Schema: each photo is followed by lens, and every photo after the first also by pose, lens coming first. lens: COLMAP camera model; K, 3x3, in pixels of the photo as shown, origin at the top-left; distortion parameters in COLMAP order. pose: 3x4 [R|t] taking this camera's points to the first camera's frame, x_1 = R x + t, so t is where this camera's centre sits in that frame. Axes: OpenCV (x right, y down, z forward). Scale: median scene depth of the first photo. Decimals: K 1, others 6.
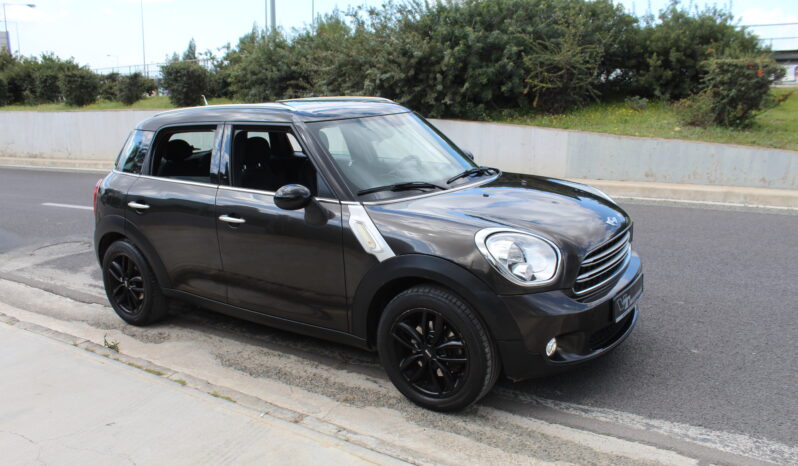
lens RADIAL K [[672.2, 0, 399.5], [0, 672.2, 237.7], [0, 0, 1]] dist [-0.169623, 0.150882]
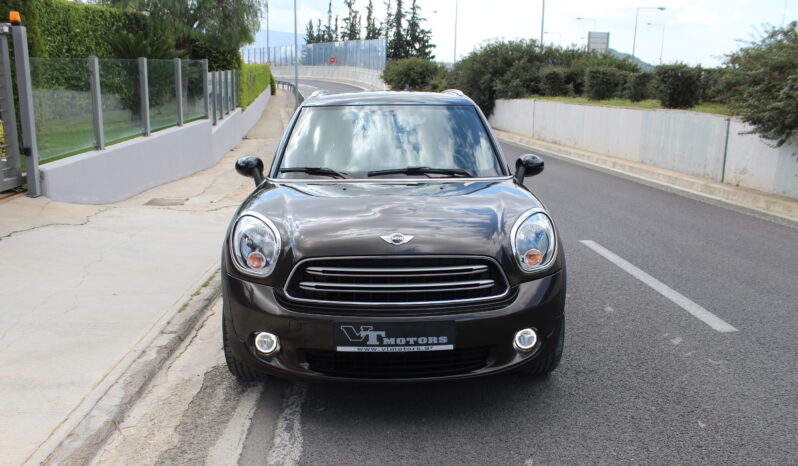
lens RADIAL K [[672.2, 0, 394.7], [0, 672.2, 234.5], [0, 0, 1]] dist [-0.169623, 0.150882]
pose [[0.598773, 0.200548, -0.775404, 0.904934], [-0.206384, 0.974083, 0.092562, -0.102068], [0.773871, 0.104608, 0.624644, 0.446914]]
